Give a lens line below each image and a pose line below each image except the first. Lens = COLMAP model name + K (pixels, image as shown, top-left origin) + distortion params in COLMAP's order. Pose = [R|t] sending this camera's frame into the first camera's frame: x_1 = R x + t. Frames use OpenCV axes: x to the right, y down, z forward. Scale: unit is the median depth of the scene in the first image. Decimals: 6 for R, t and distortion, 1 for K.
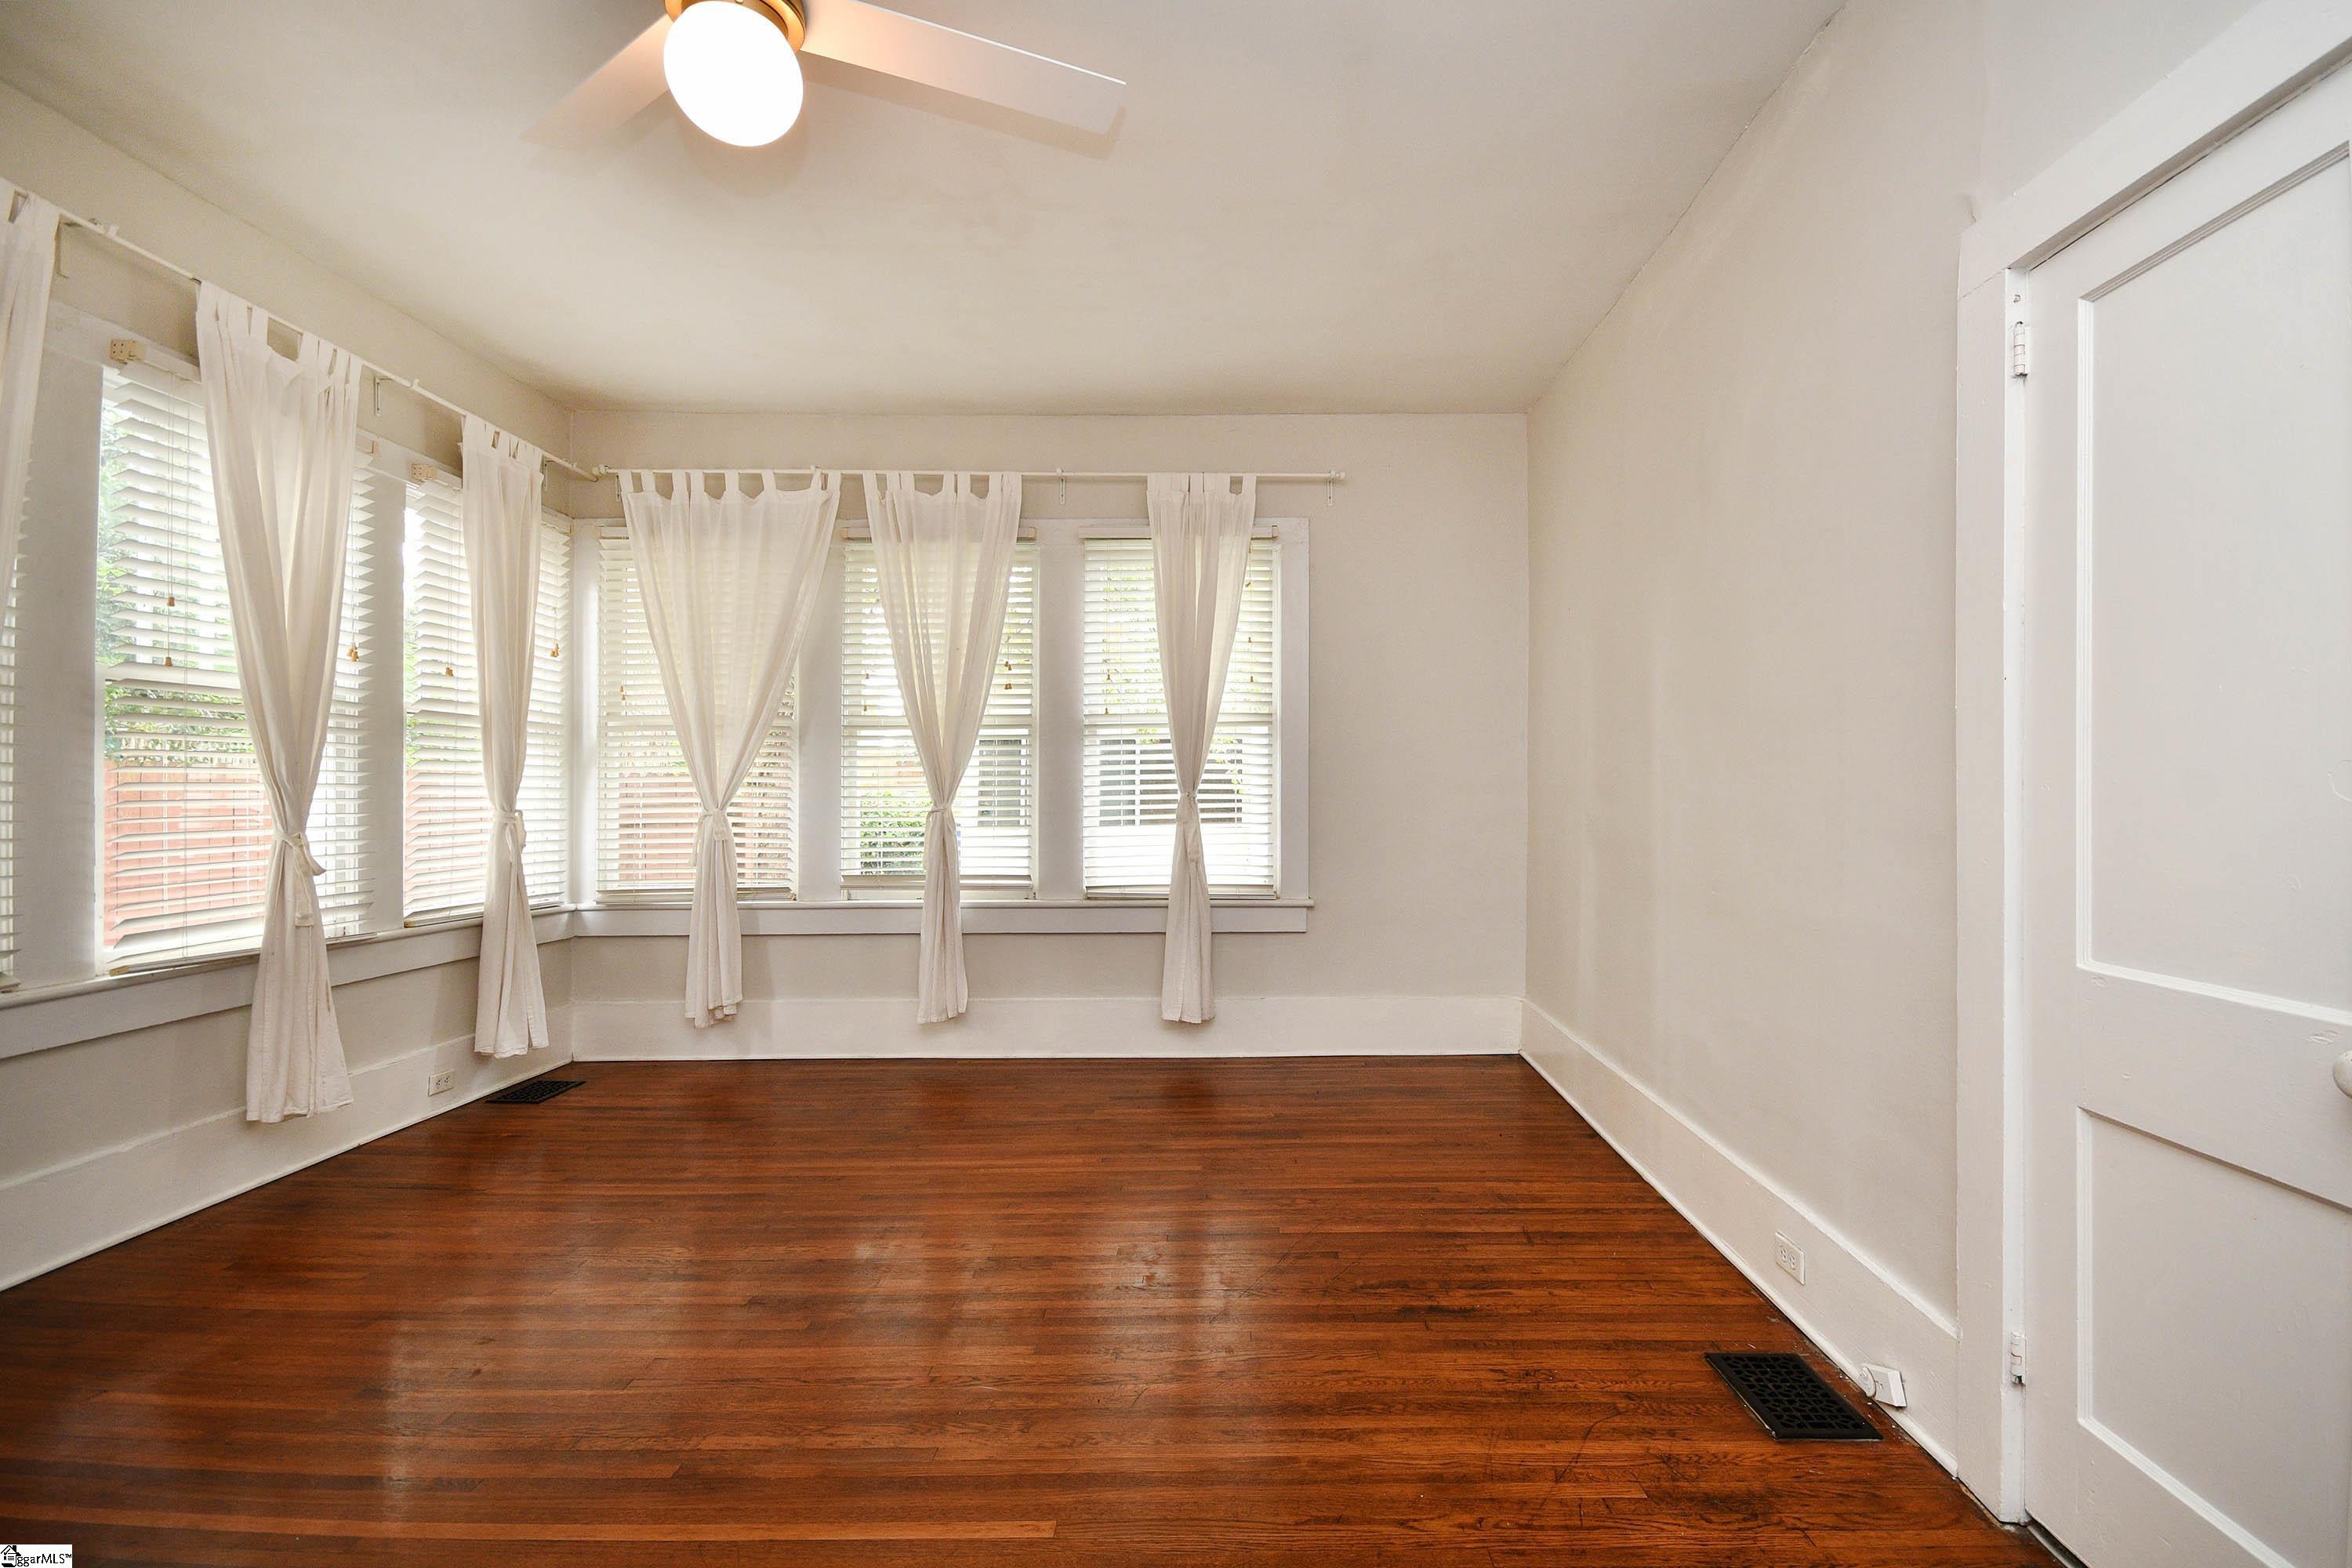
lens RADIAL K [[1067.0, 0, 1185.3], [0, 1067.0, 792.1], [0, 0, 1]] dist [0.018569, -0.009501]
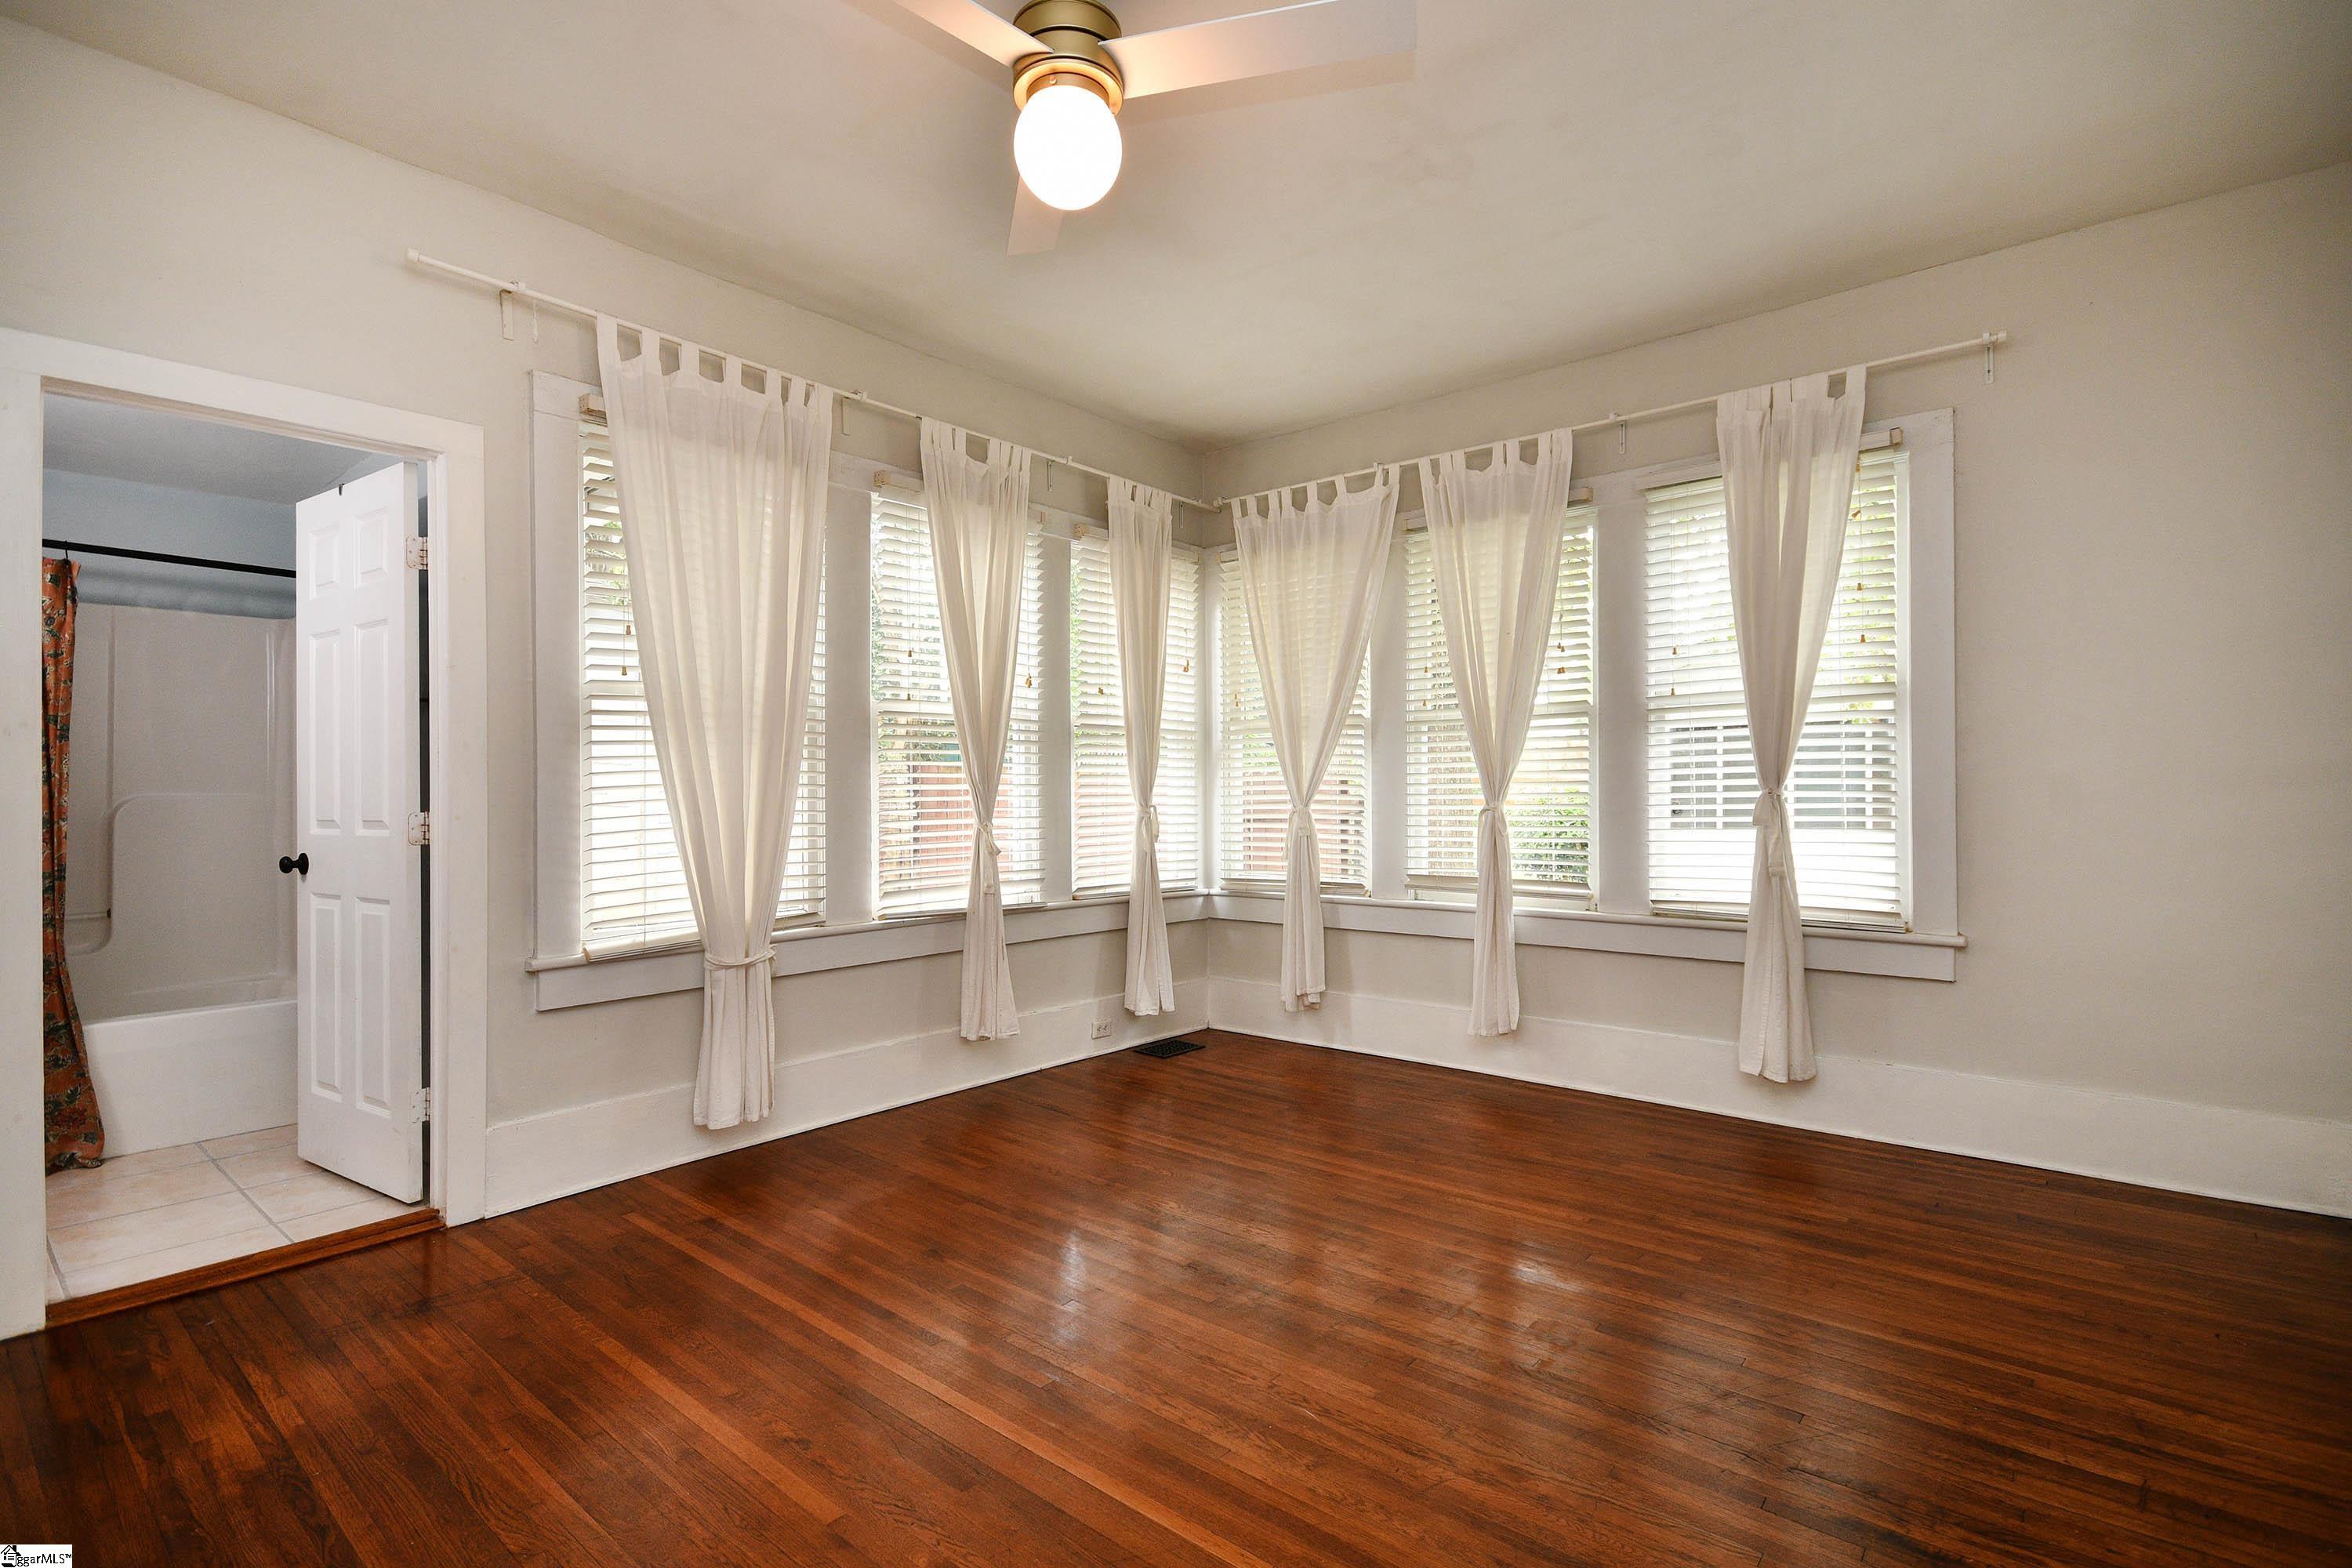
lens RADIAL K [[1124.0, 0, 1179.5], [0, 1124.0, 784.9], [0, 0, 1]] dist [0.019718, -0.000197]
pose [[0.775583, -0.004971, -0.631226, 0.190324], [0.003248, 0.999987, -0.003884, -0.000696], [0.631237, 0.000963, 0.775590, 0.075154]]
